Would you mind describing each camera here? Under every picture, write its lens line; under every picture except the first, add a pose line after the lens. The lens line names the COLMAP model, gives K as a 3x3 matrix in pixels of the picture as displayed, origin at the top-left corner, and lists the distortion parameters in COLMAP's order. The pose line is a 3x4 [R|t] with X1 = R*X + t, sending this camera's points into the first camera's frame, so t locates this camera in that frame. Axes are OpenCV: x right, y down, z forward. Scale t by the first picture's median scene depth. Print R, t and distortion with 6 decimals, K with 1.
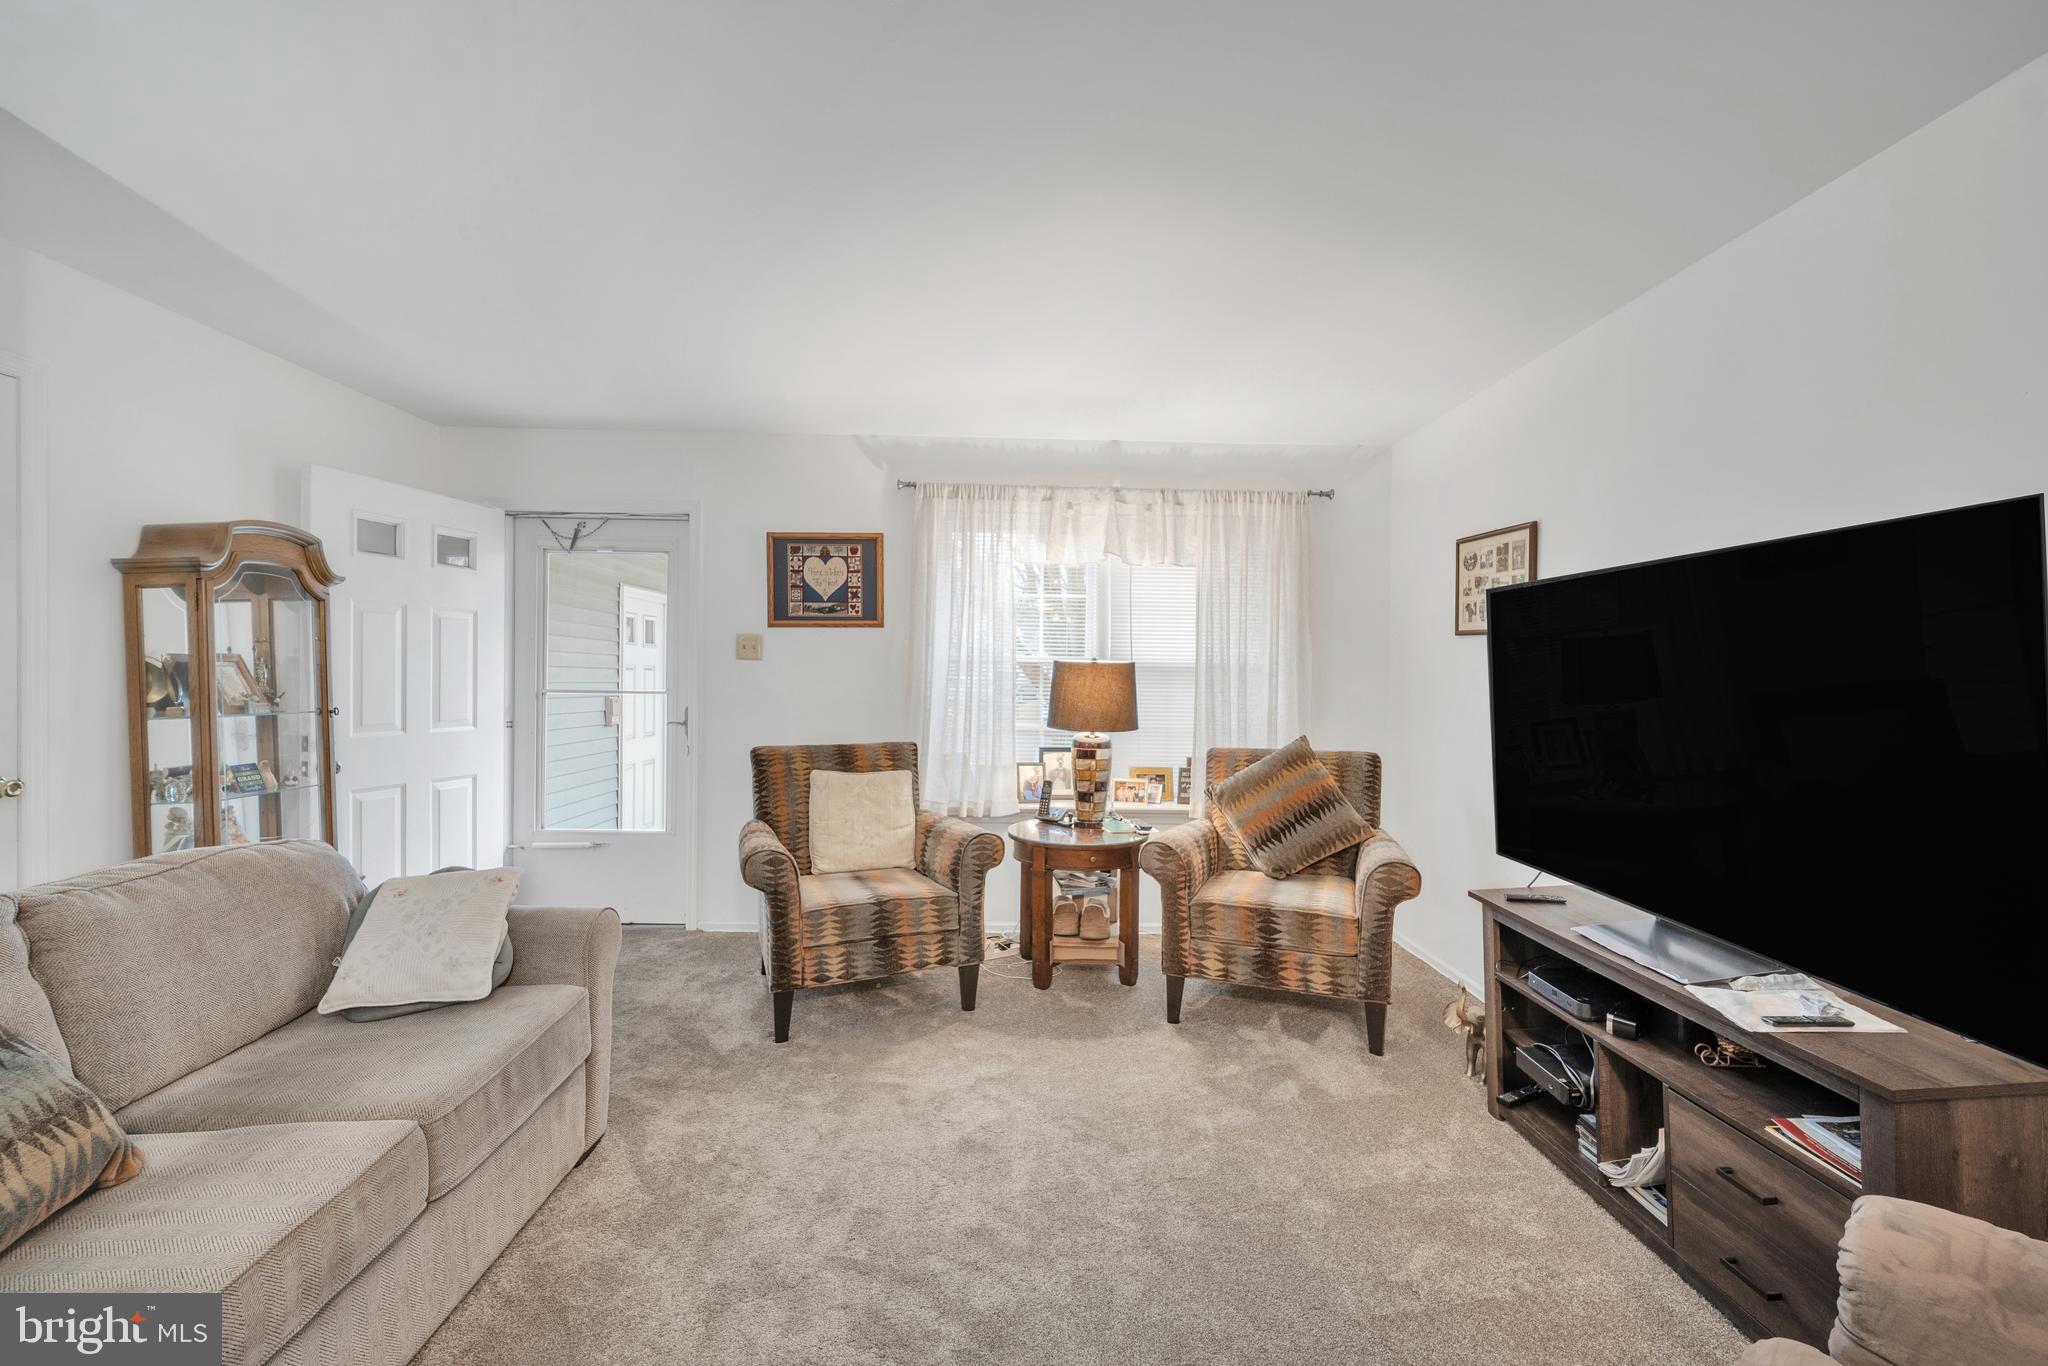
lens RADIAL K [[847.3, 0, 1037.8], [0, 847.3, 681.6], [0, 0, 1]] dist [-0.002845, 0.000027]
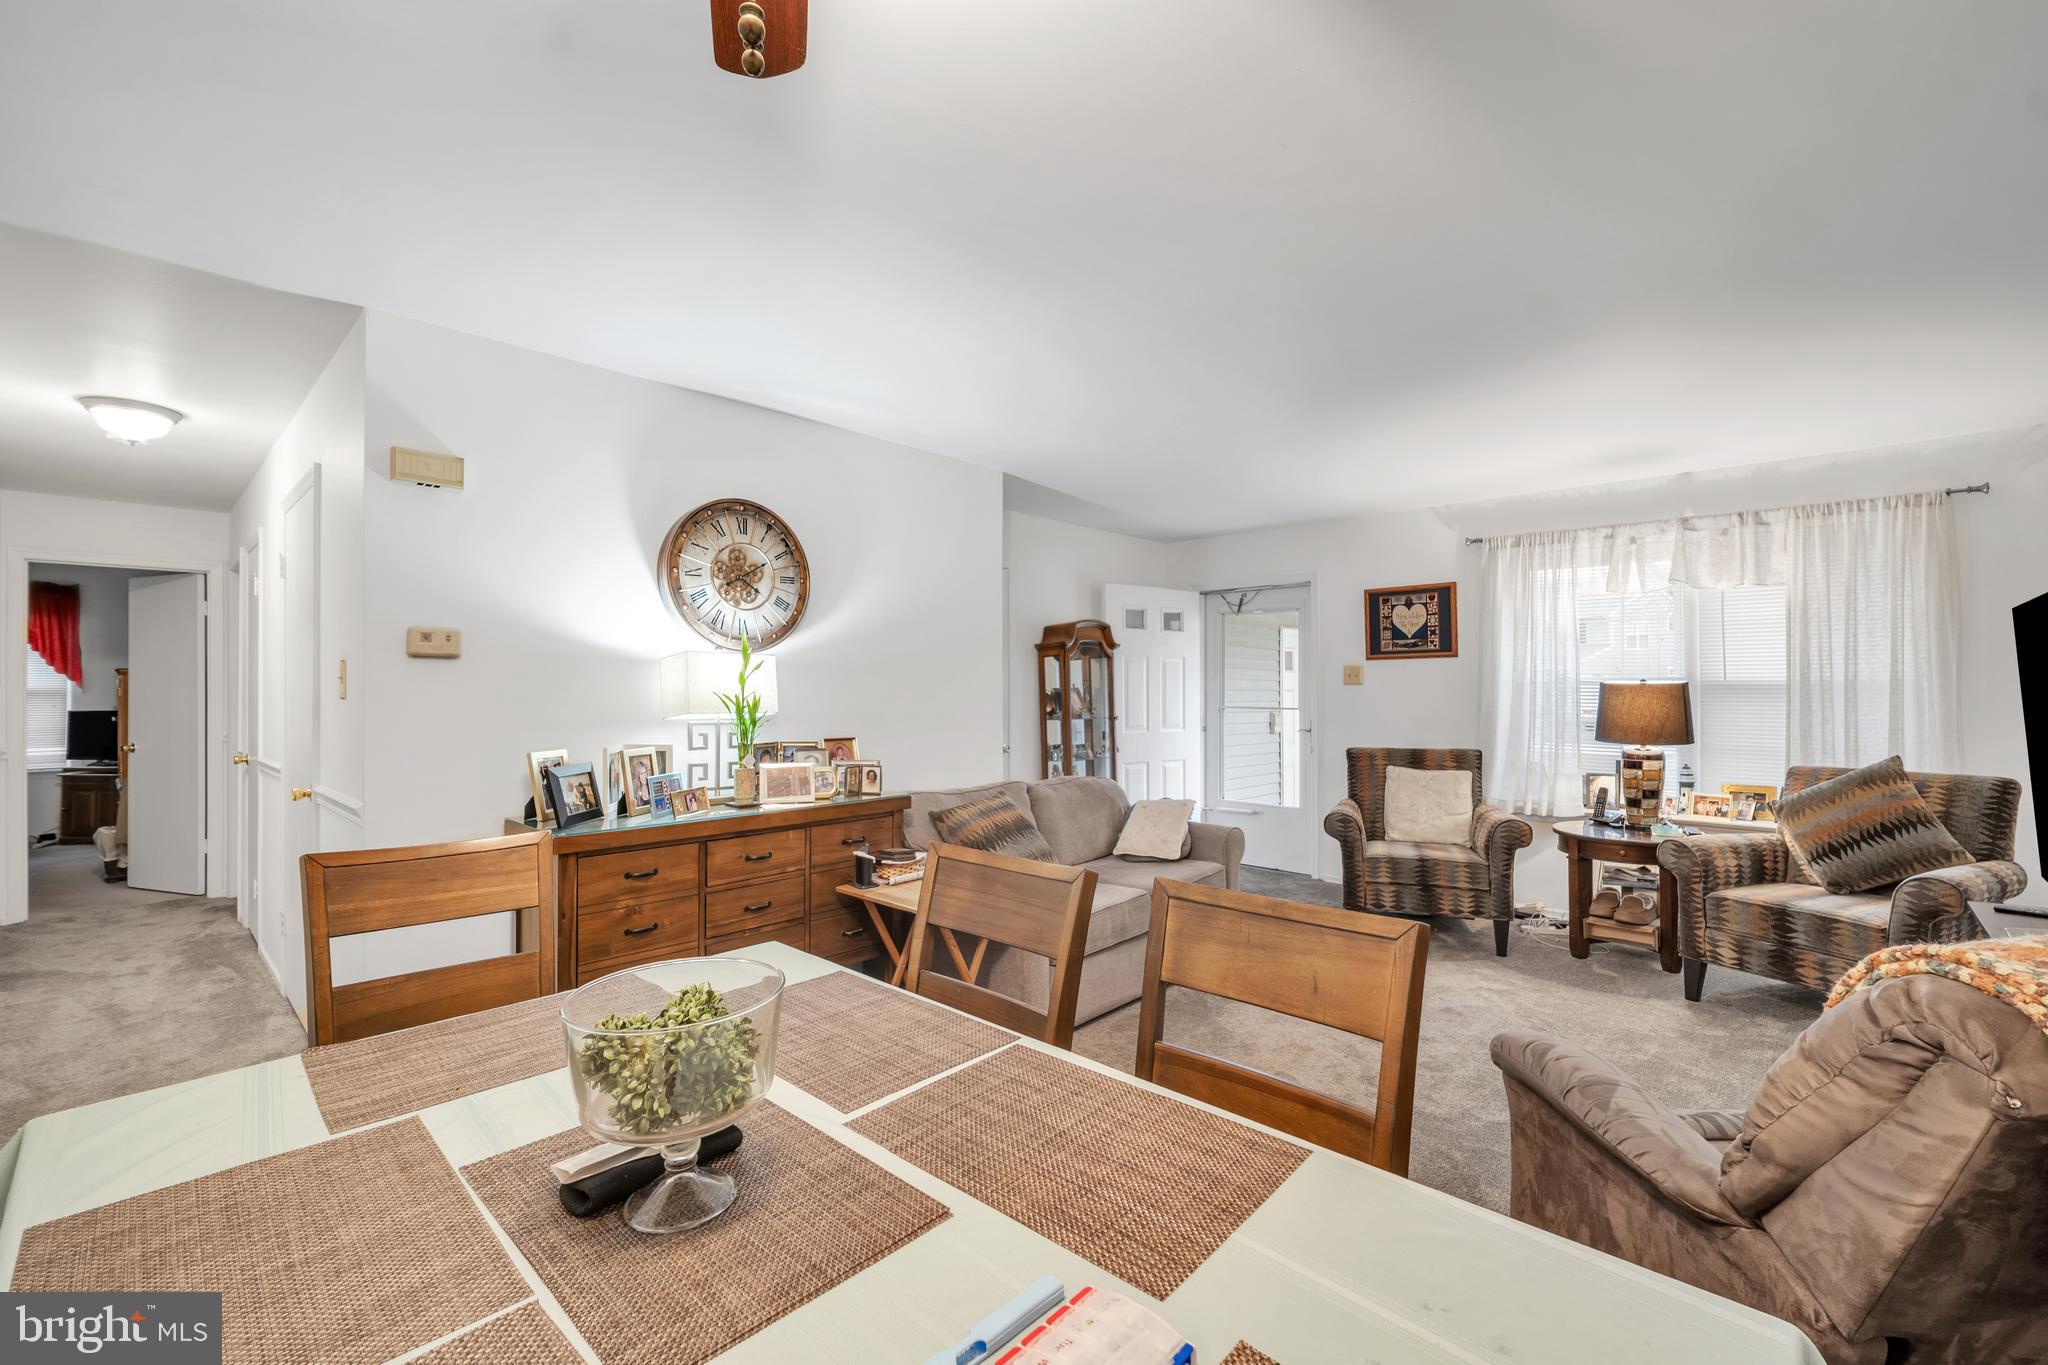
lens RADIAL K [[847.3, 0, 1028.6], [0, 847.3, 686.4], [0, 0, 1]] dist [-0.002845, 0.000027]
pose [[0.702761, -0.014683, -0.711274, 0.304442], [0.004476, 0.999858, -0.016218, -0.003829], [0.711412, 0.008214, 0.702727, -0.379602]]
